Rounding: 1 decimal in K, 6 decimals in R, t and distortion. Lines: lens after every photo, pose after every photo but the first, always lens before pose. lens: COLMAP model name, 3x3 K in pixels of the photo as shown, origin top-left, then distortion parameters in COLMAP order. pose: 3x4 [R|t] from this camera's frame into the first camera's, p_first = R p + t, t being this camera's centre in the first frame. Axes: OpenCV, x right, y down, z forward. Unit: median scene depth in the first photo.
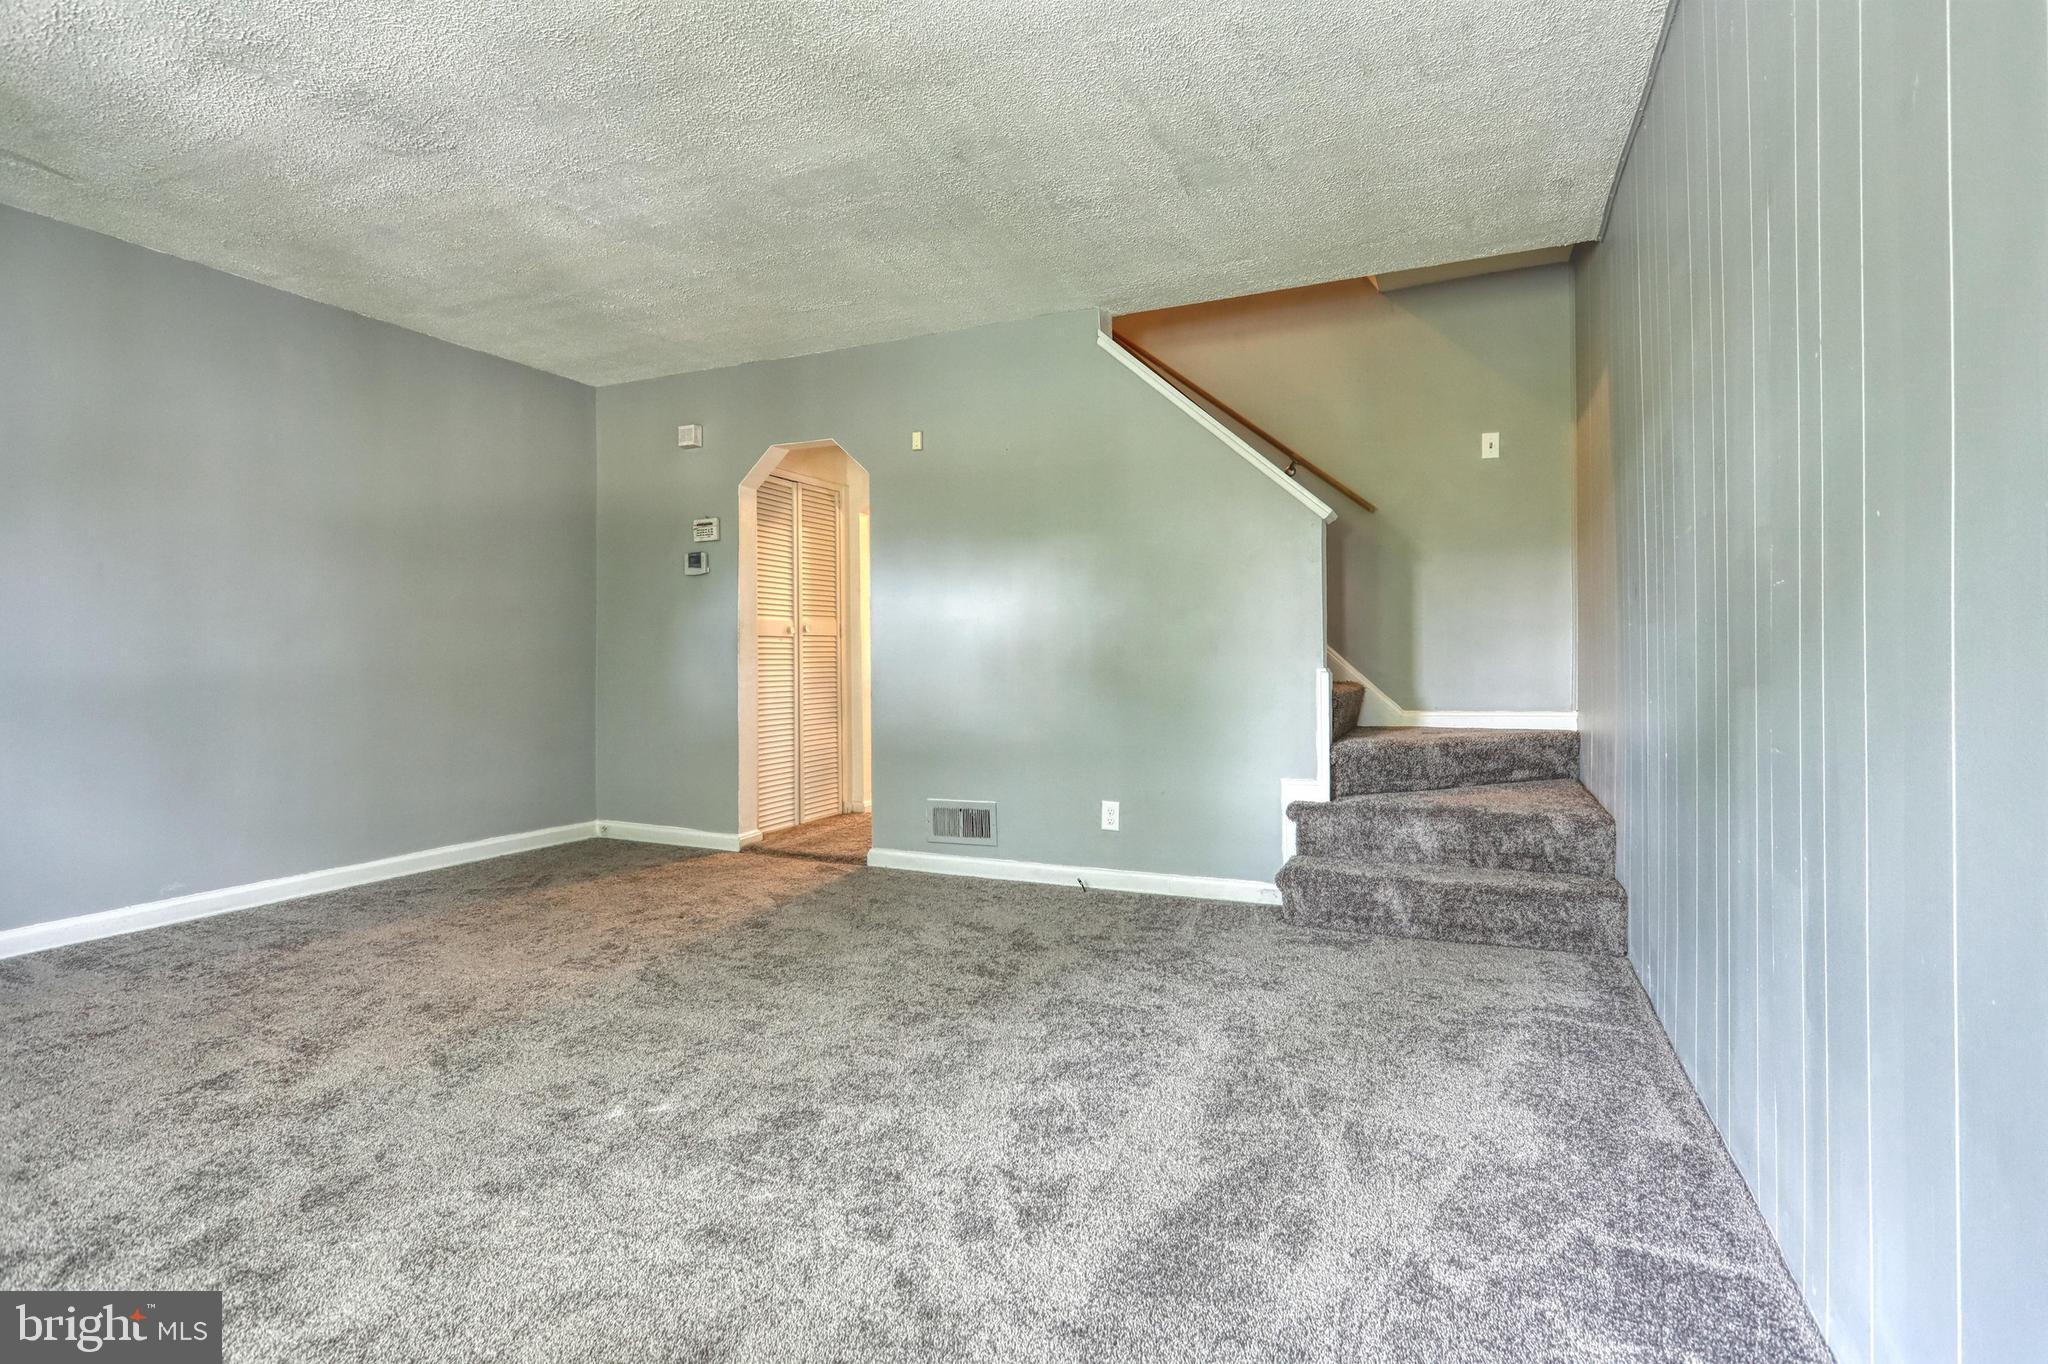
lens RADIAL K [[966.2, 0, 1017.5], [0, 966.2, 671.0], [0, 0, 1]] dist [0.001751, 0.001514]
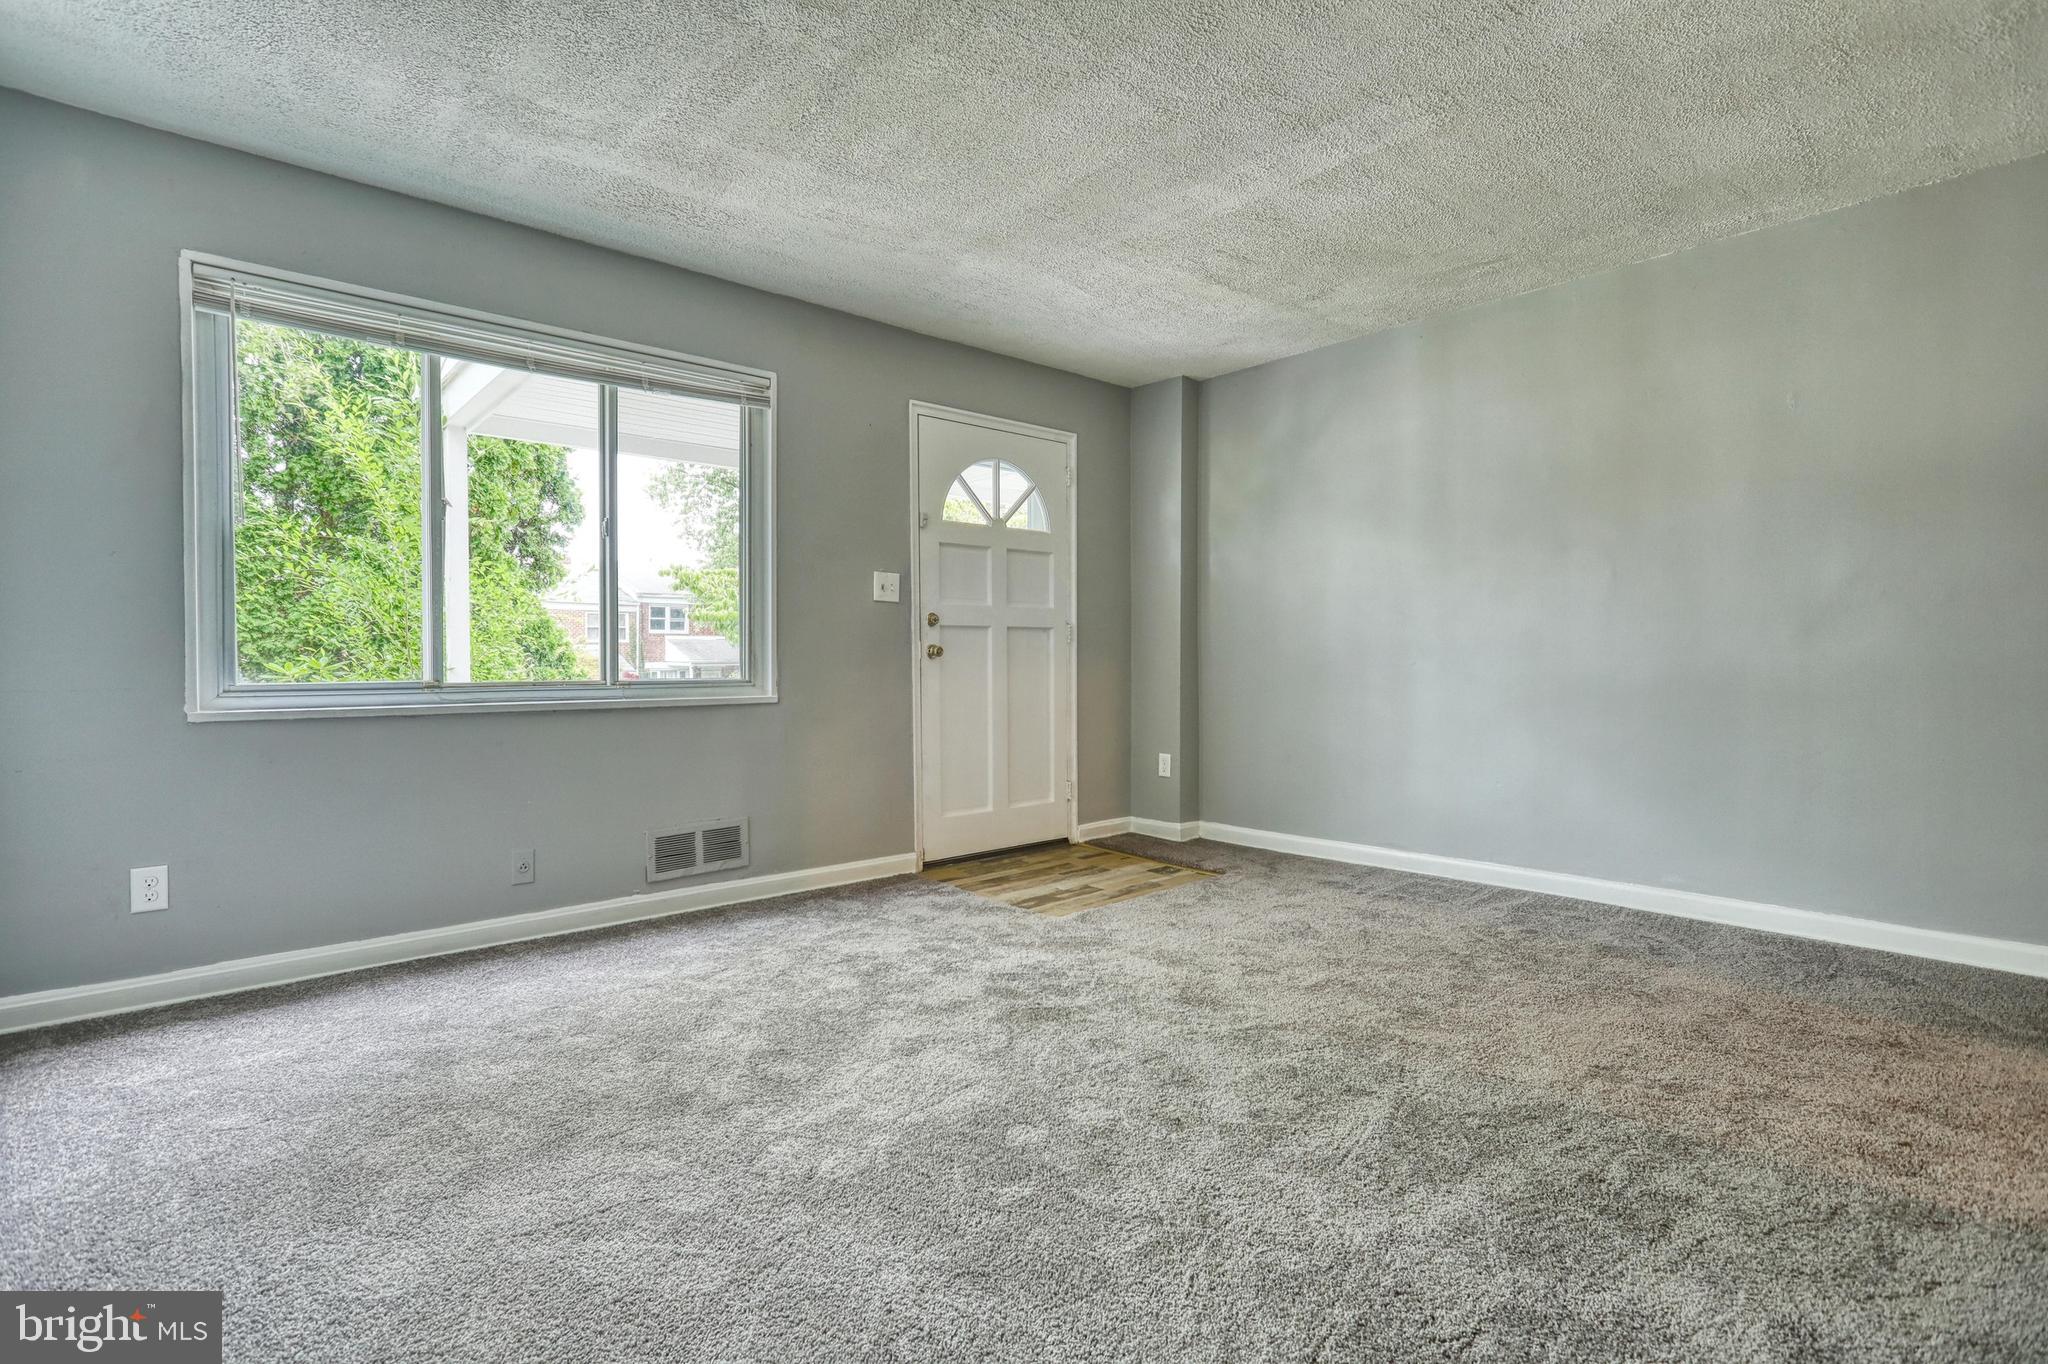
lens RADIAL K [[966.2, 0, 1017.5], [0, 966.2, 671.0], [0, 0, 1]] dist [0.001751, 0.001514]
pose [[-0.416095, 0.016406, -0.909173, 0.487032], [0.001001, 0.999845, 0.017585, -0.020046], [0.909320, 0.006407, -0.416047, 1.132184]]
